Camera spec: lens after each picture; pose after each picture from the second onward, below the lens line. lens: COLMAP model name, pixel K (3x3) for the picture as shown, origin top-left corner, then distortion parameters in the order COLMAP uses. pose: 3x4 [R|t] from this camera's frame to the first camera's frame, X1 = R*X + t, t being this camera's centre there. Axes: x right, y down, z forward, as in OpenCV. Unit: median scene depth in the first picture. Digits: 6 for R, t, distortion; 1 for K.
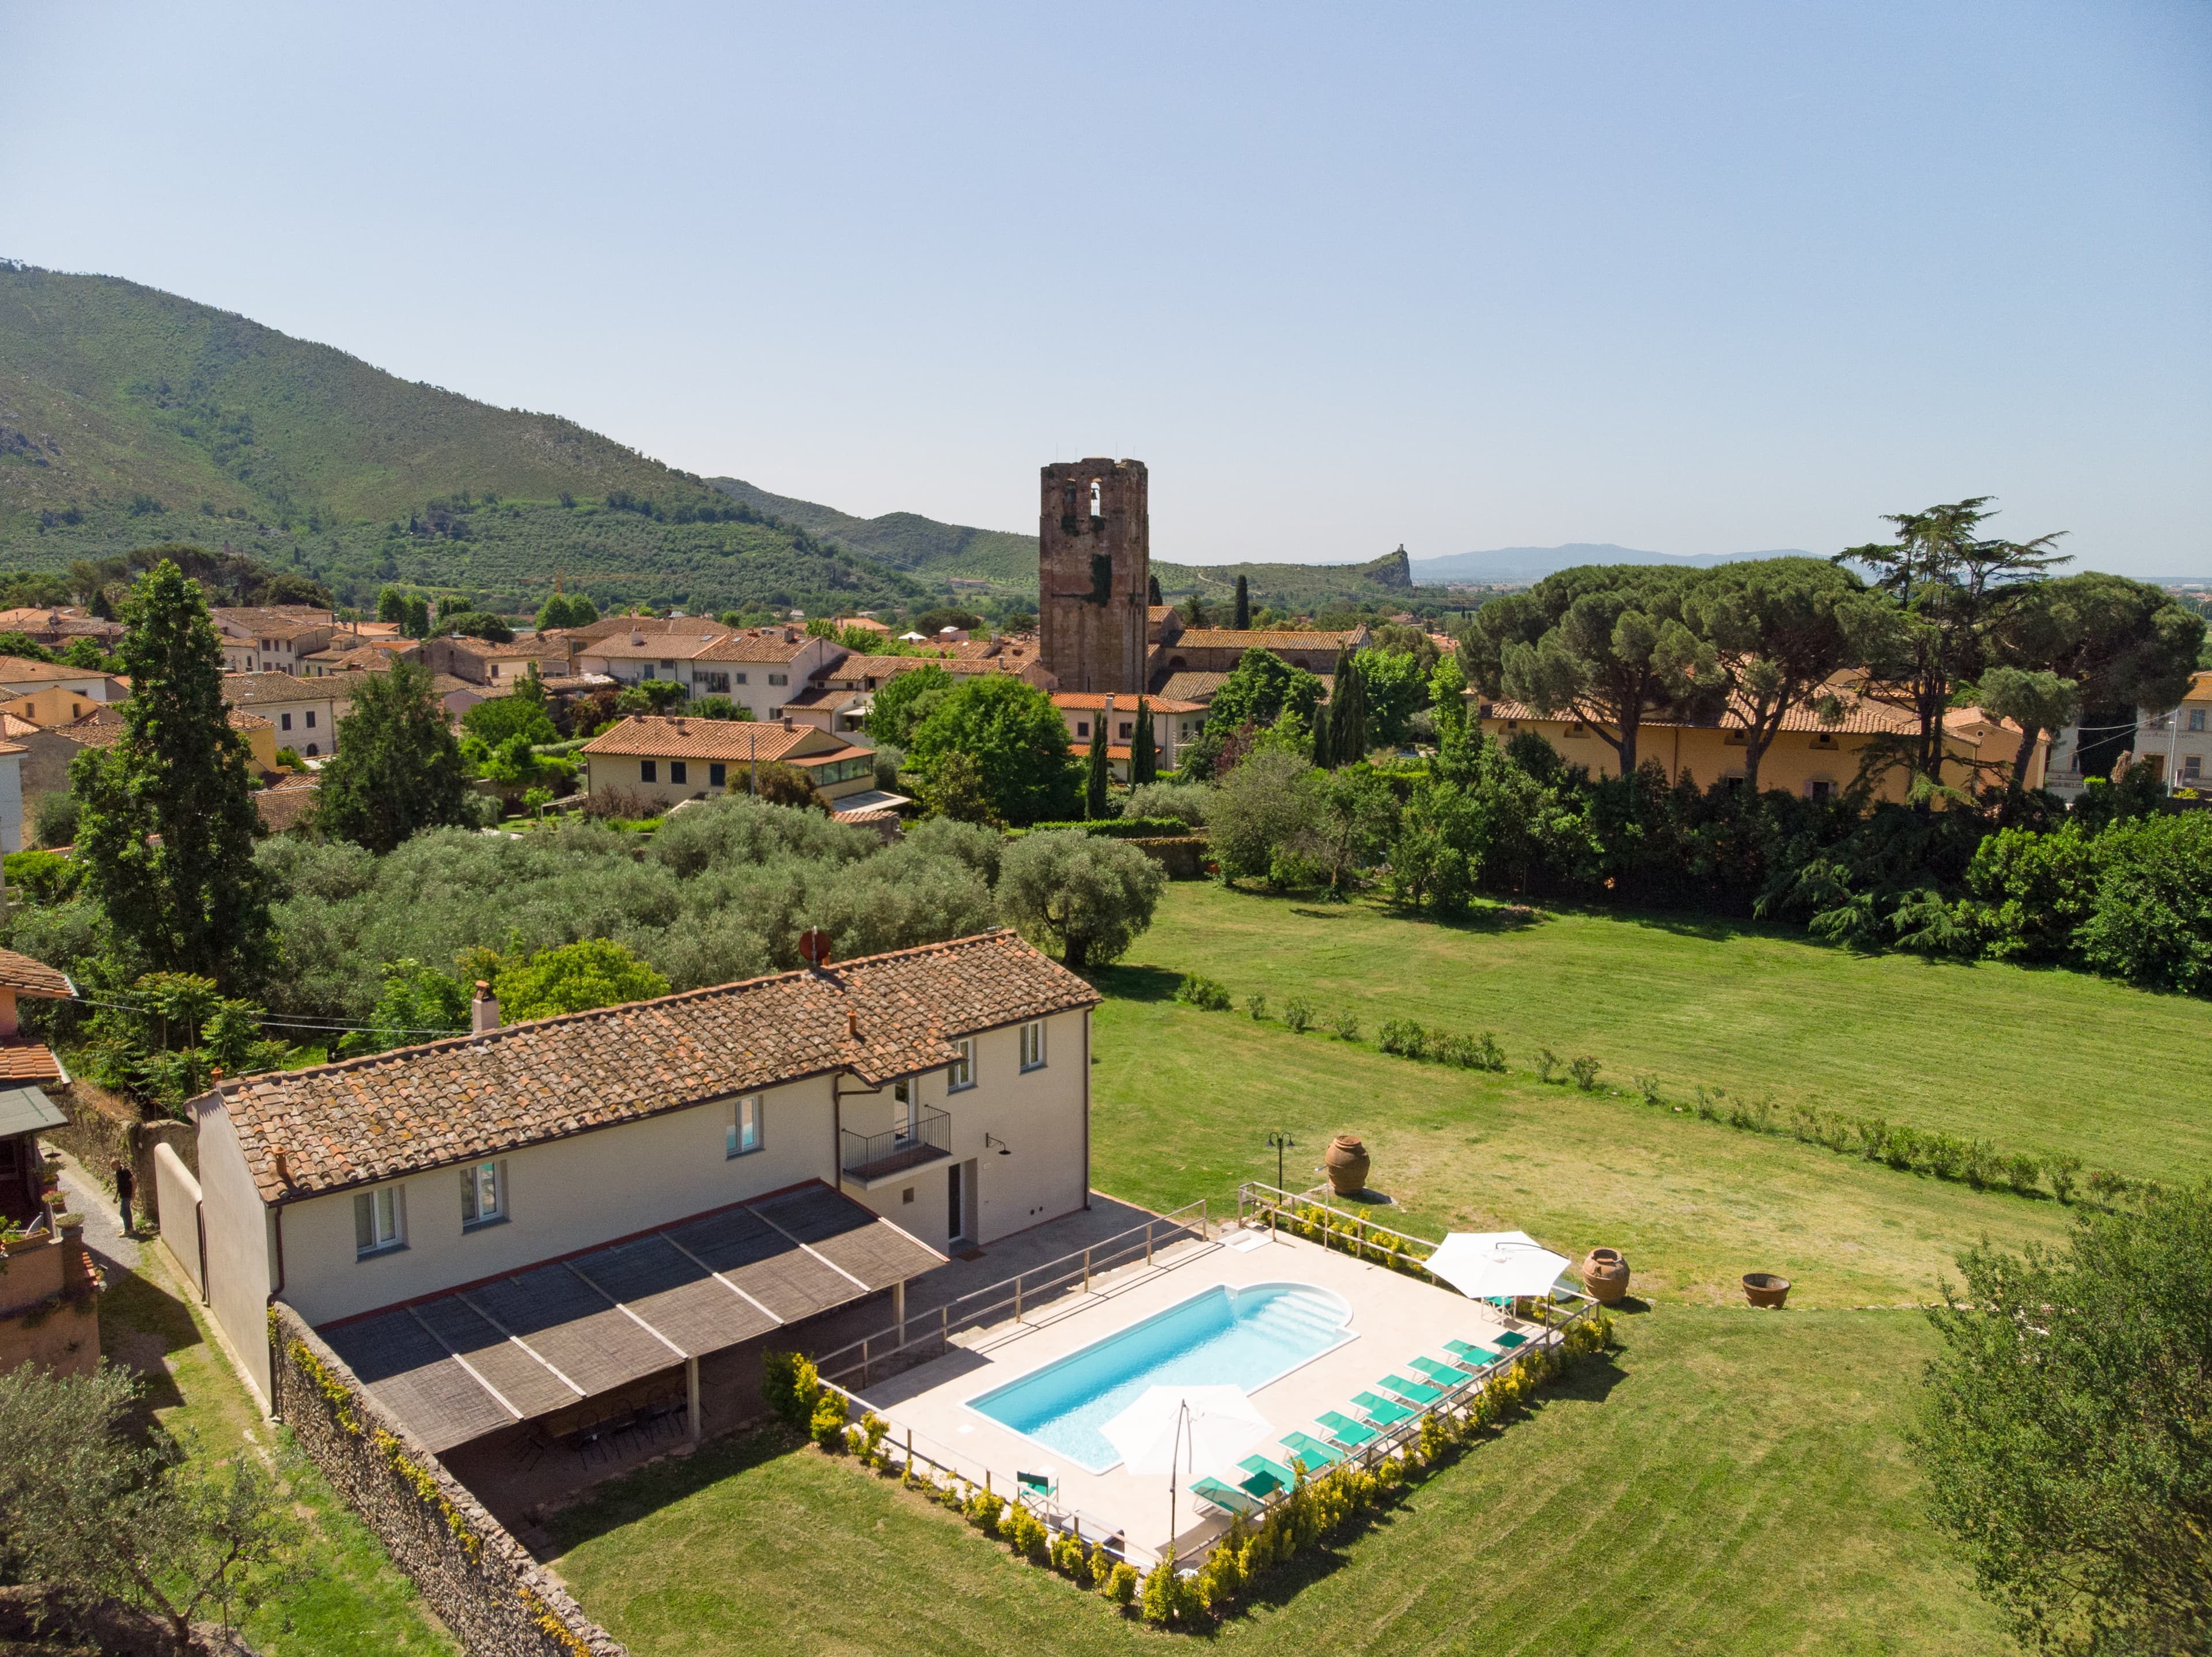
lens RADIAL K [[1678.4, 0, 1106.0], [0, 1678.4, 828.5], [0, 0, 1]] dist [-0.037840, 0.045778]
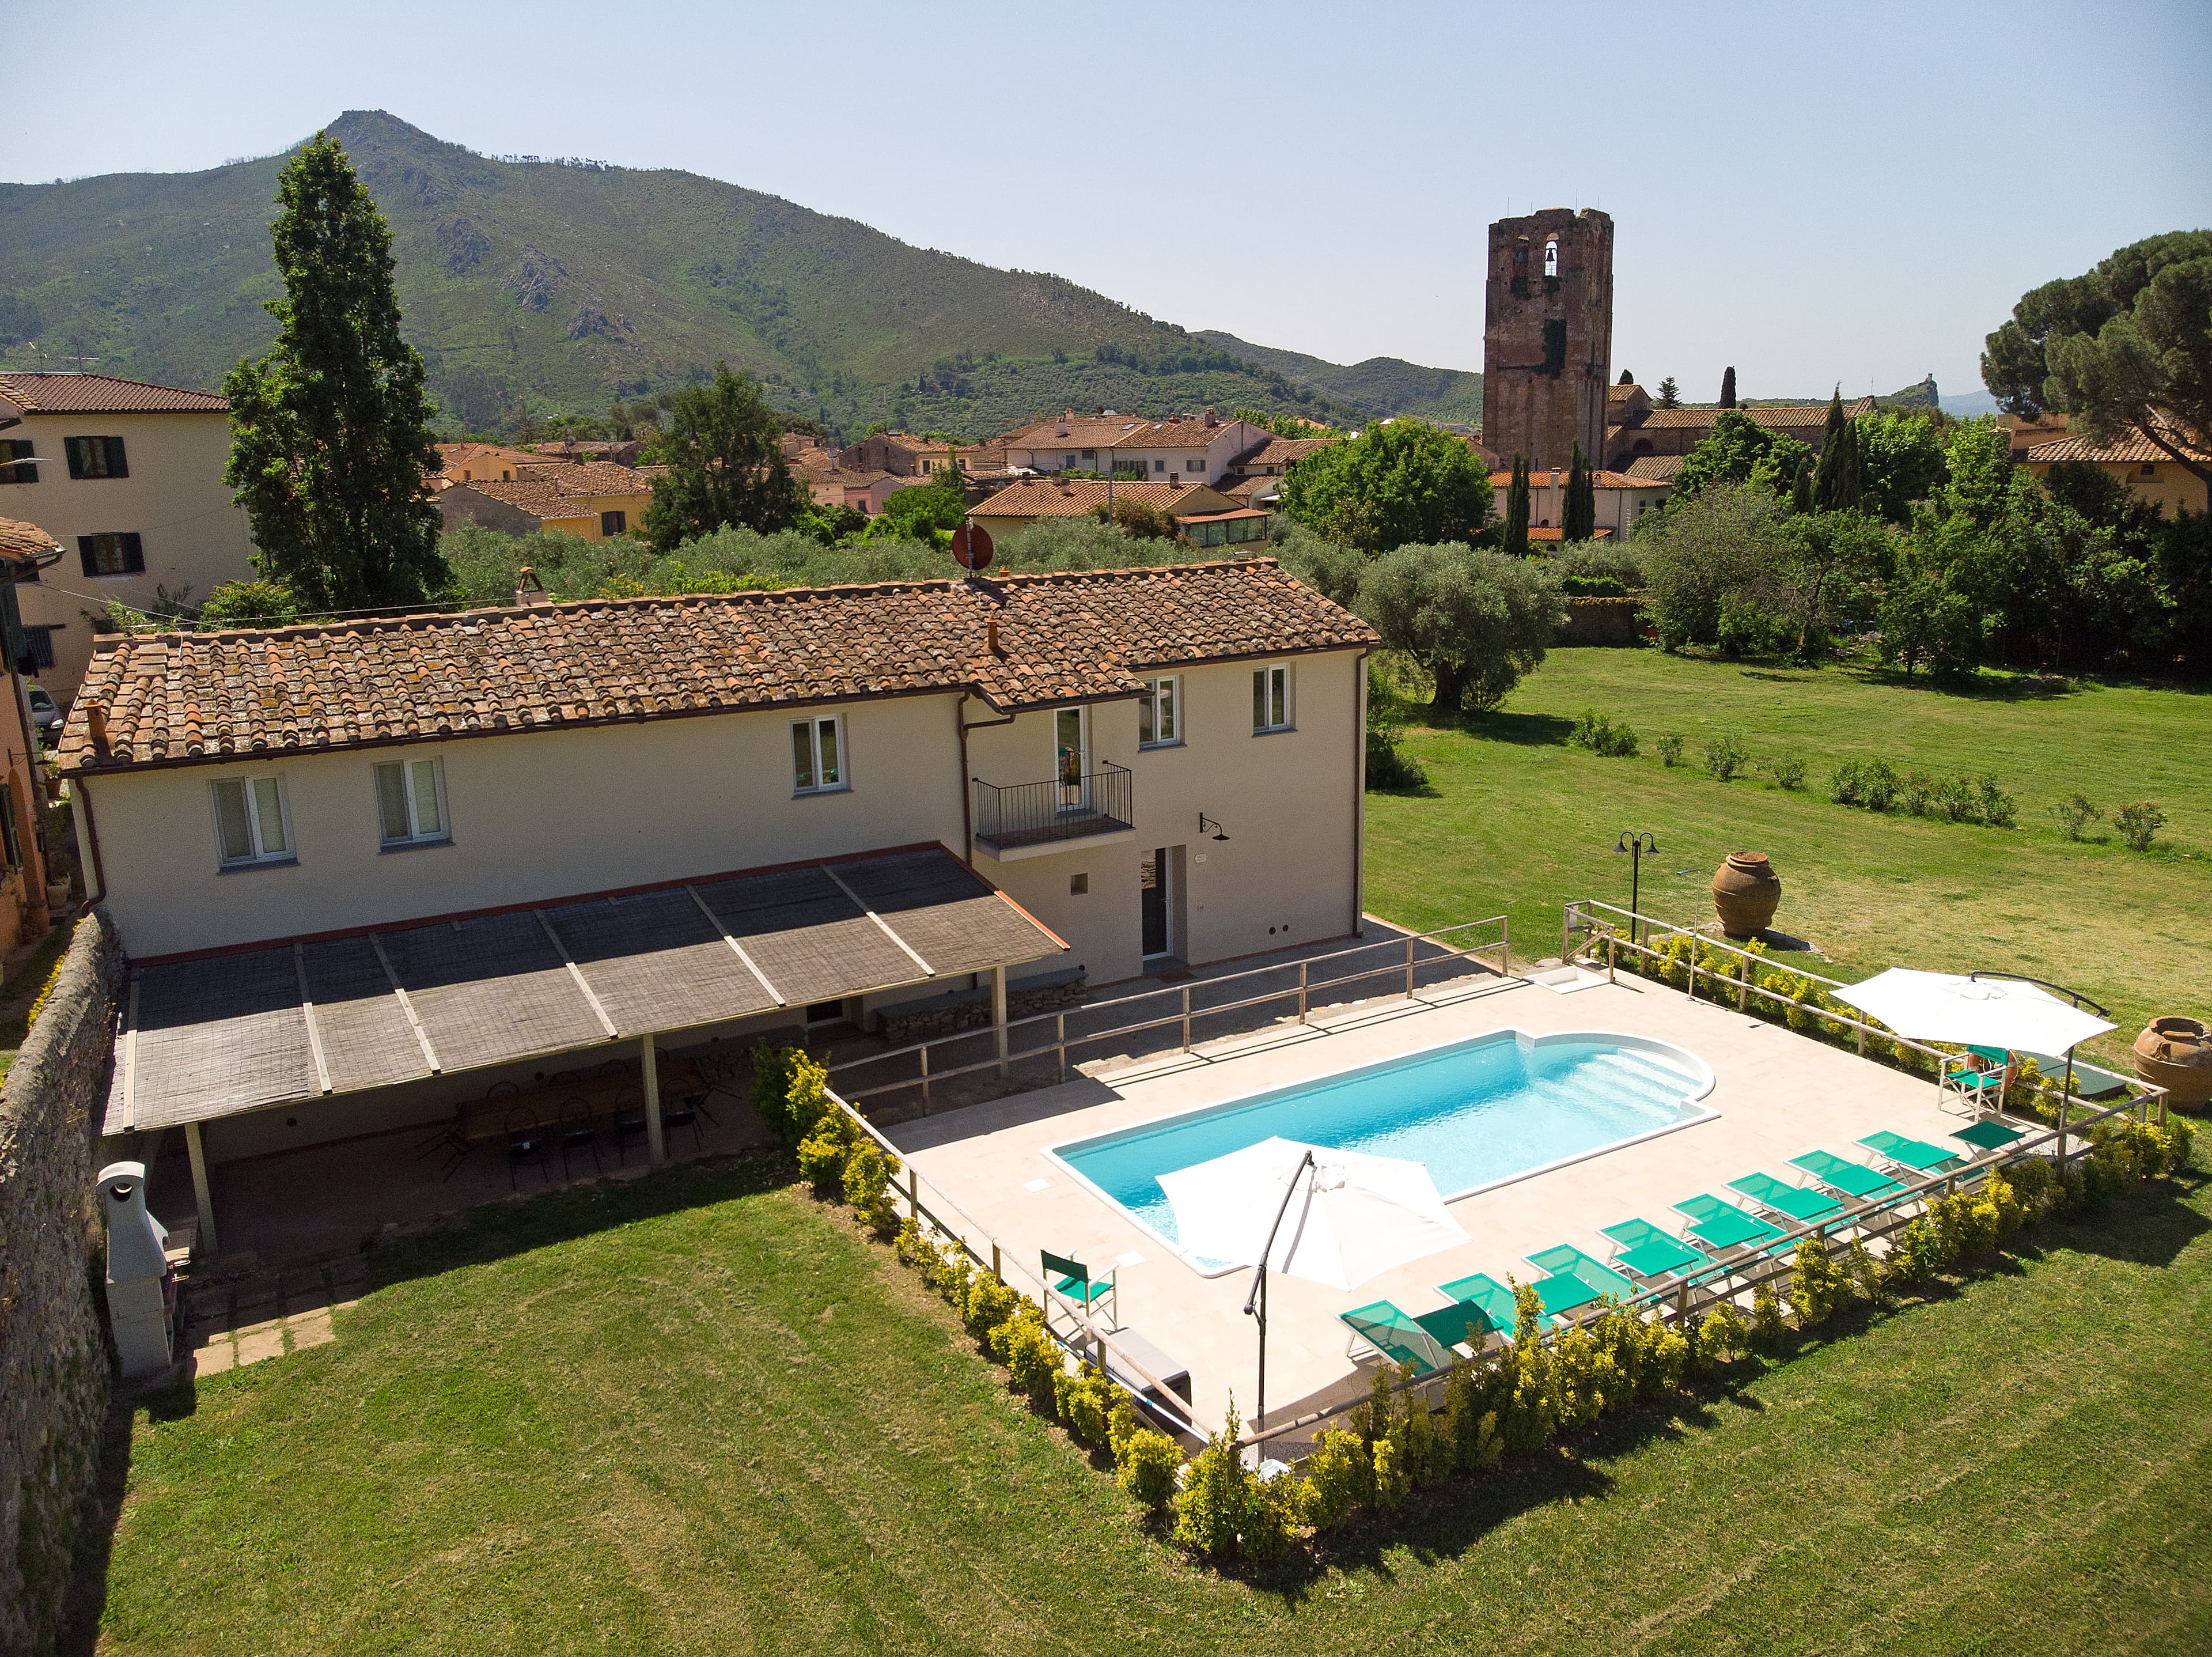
lens RADIAL K [[1632.3, 0, 1106.0], [0, 1632.3, 828.5], [0, 0, 1]] dist [-0.006938, -0.002290]
pose [[0.960010, 0.039602, -0.277150, 0.086821], [-0.013621, 0.995379, 0.095048, 0.129051], [0.279633, -0.087472, 0.956114, 0.333729]]
